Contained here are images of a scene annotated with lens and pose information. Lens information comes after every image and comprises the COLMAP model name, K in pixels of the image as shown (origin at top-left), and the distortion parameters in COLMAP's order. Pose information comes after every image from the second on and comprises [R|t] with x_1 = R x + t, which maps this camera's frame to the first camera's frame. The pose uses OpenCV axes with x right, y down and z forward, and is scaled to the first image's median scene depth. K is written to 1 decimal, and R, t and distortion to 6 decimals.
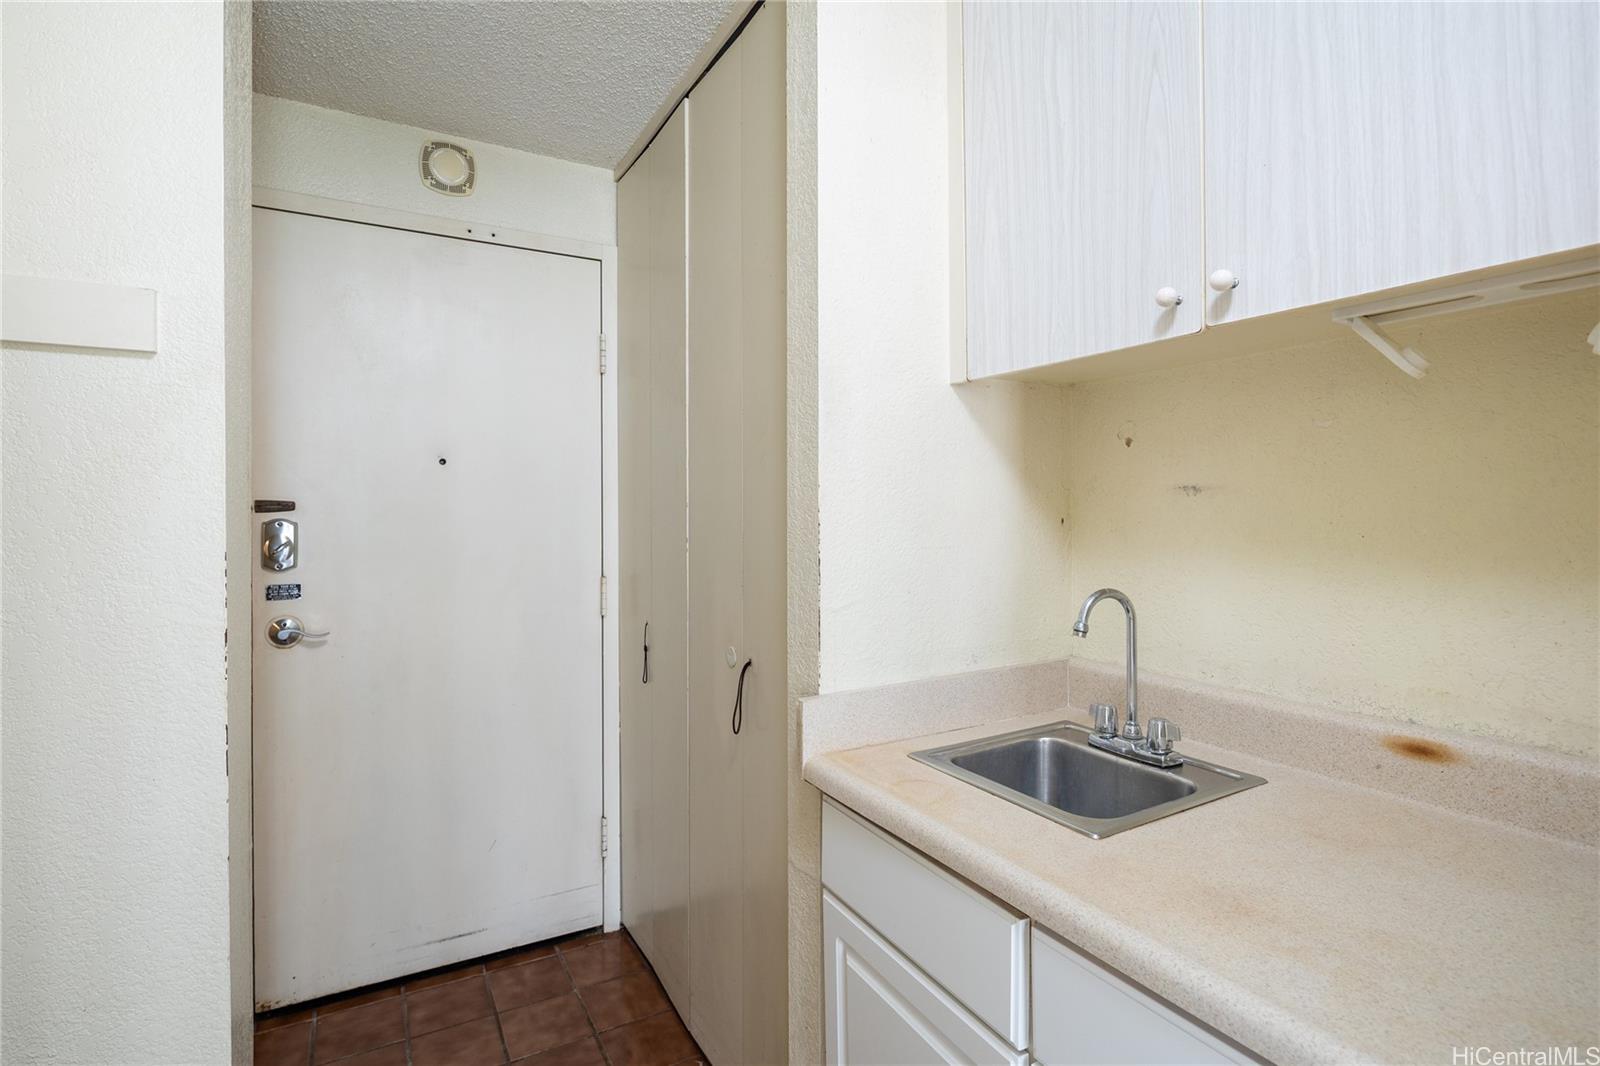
lens RADIAL K [[782.4, 0, 812.7], [0, 782.4, 510.9], [0, 0, 1]] dist [0.000895, -0.005682]
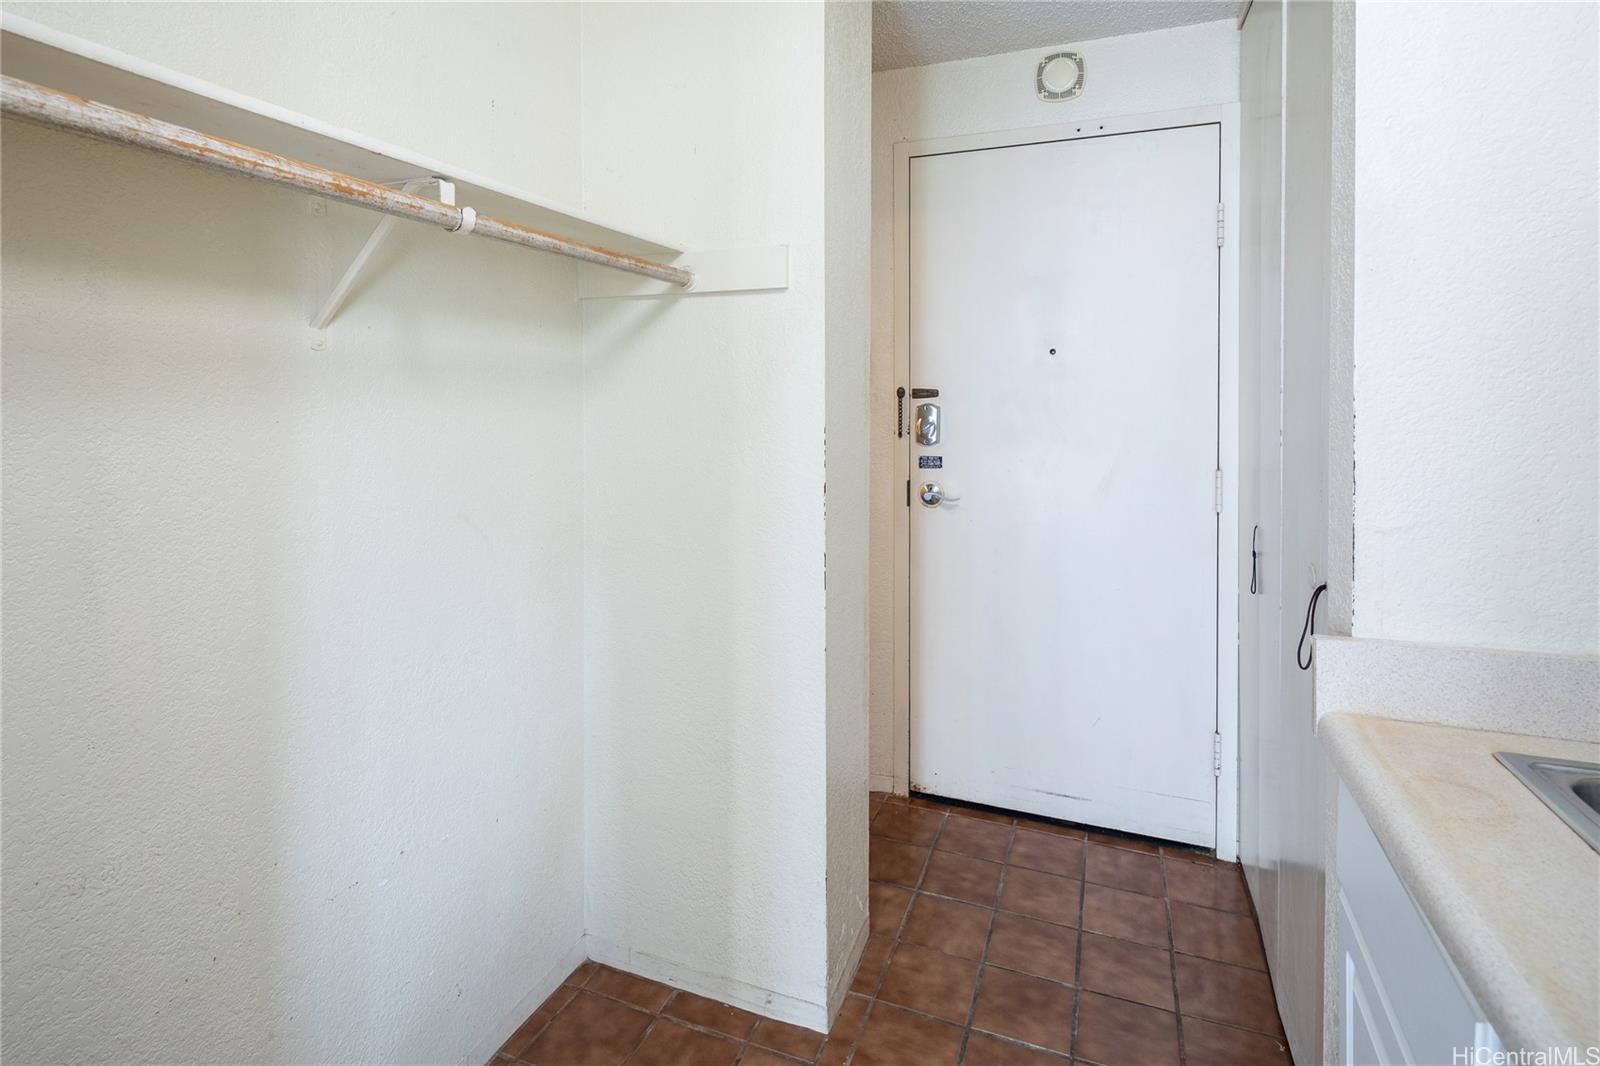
lens RADIAL K [[789.3, 0, 811.0], [0, 789.3, 409.4], [0, 0, 1]] dist [0.001549, -0.001978]
pose [[0.626058, 0.012962, -0.779669, 0.181060], [-0.002280, 0.999888, 0.014793, 0.000501], [0.779773, -0.007484, 0.626017, 0.063572]]
